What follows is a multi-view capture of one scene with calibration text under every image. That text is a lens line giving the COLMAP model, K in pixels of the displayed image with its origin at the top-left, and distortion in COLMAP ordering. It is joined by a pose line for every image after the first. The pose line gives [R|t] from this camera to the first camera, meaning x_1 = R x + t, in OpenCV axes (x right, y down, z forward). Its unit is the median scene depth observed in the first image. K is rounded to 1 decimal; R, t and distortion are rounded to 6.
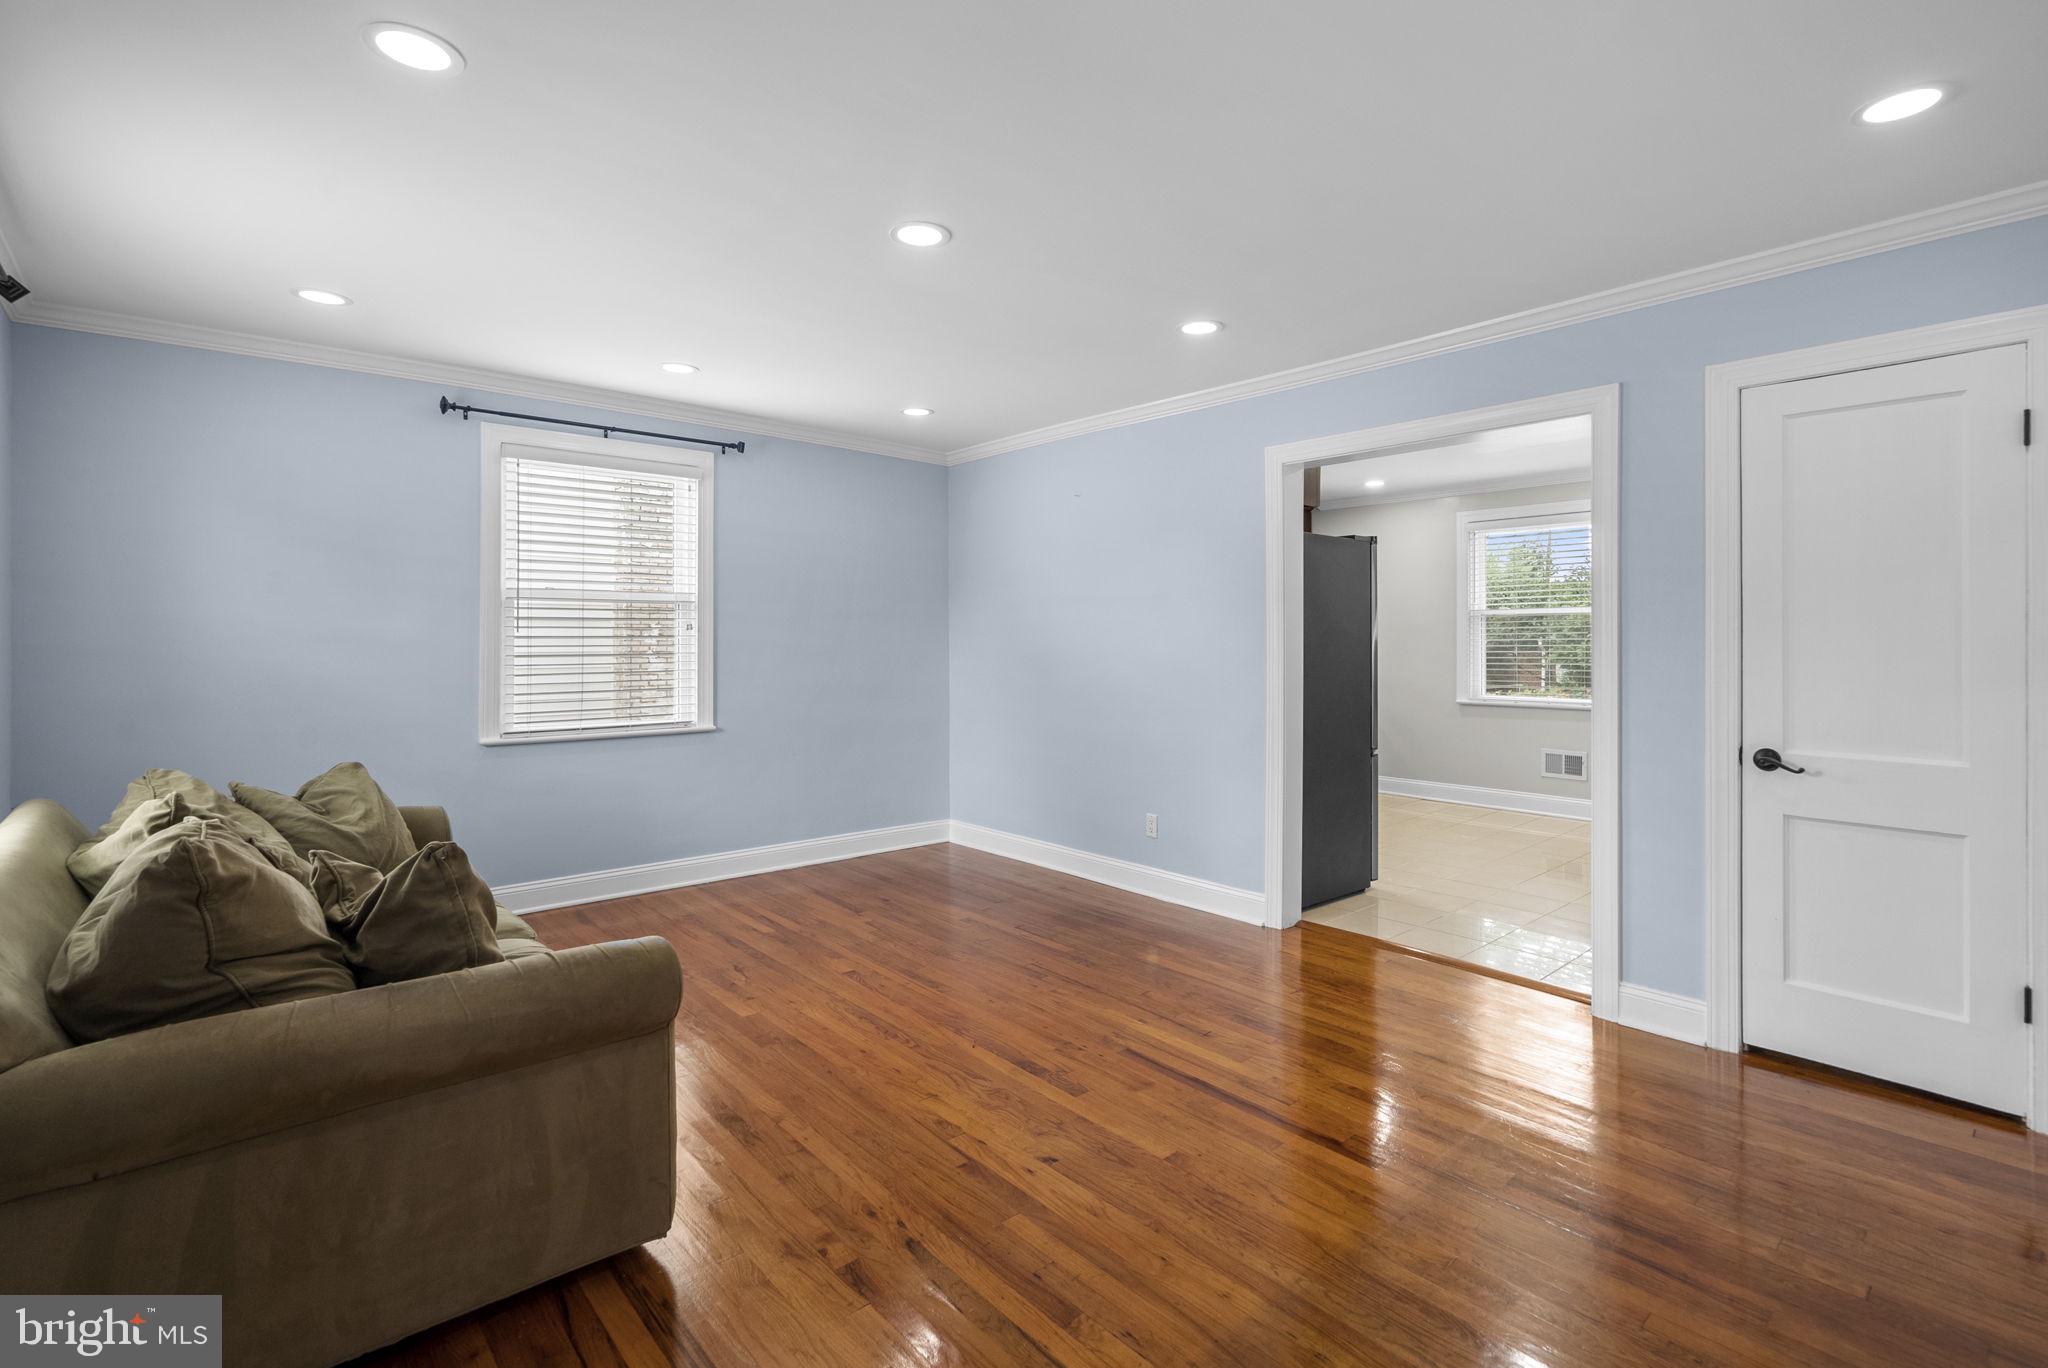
lens RADIAL K [[962.8, 0, 1022.4], [0, 962.8, 635.4], [0, 0, 1]] dist [-0.005180, -0.000107]
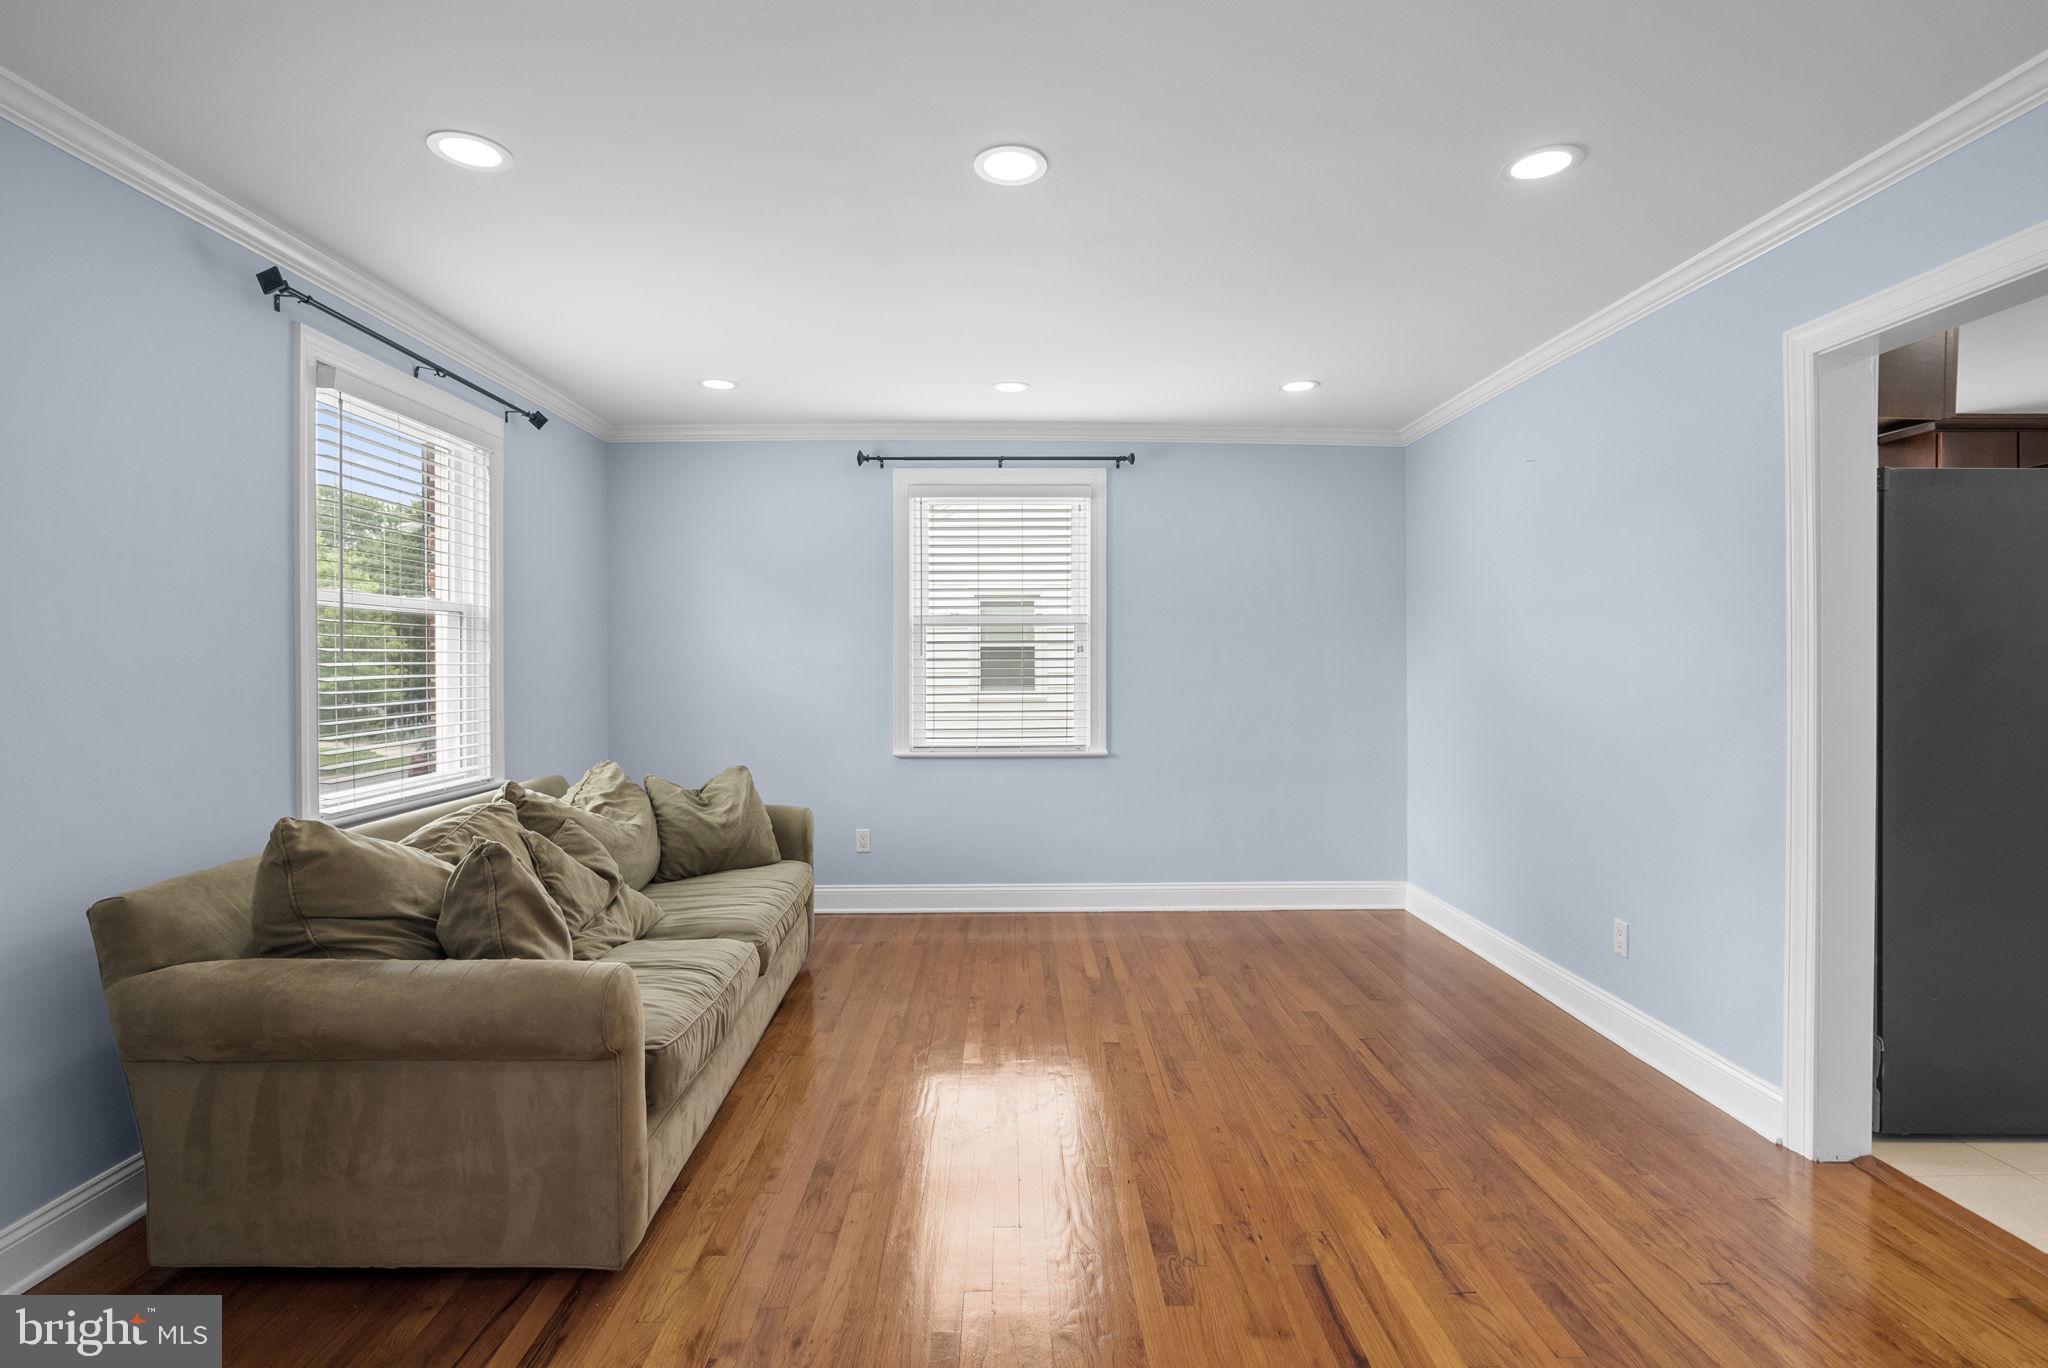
lens RADIAL K [[949.4, 0, 1009.2], [0, 949.4, 665.1], [0, 0, 1]] dist [-0.002165, 0.000639]
pose [[0.759577, -0.000584, -0.650417, 0.289483], [0.005971, 0.999964, 0.006076, 0.001658], [0.650390, -0.008499, 0.759553, 0.271729]]
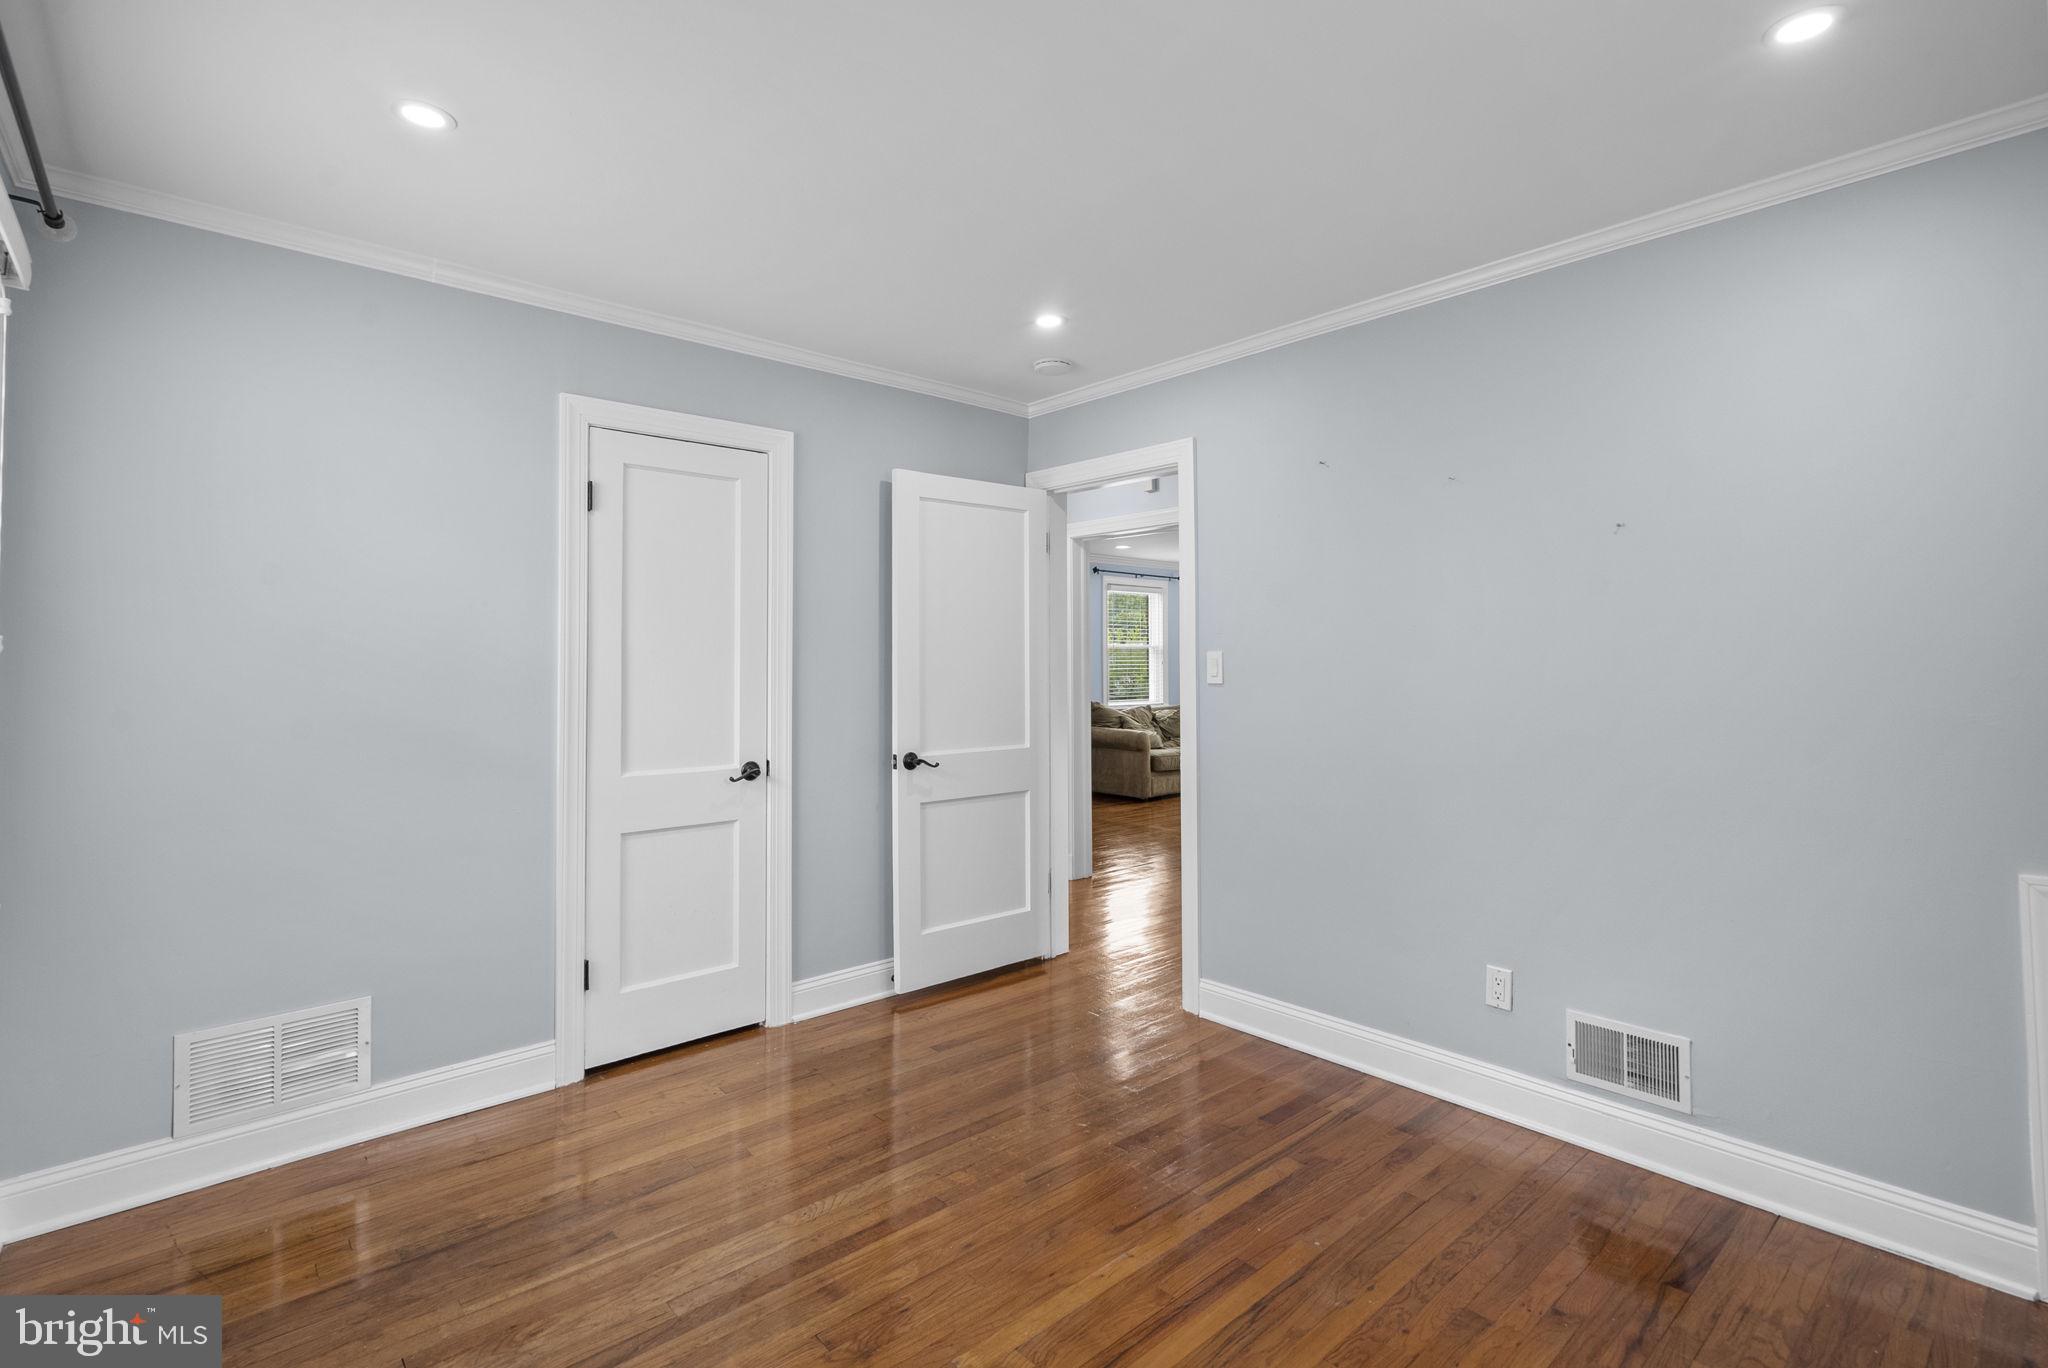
lens RADIAL K [[962.8, 0, 1022.4], [0, 962.8, 635.4], [0, 0, 1]] dist [-0.005180, -0.000107]
pose [[0.021892, -0.028478, -0.999355, 2.118328], [0.005823, 0.999581, -0.028357, -0.005843], [0.999743, -0.005198, 0.022049, 0.177945]]
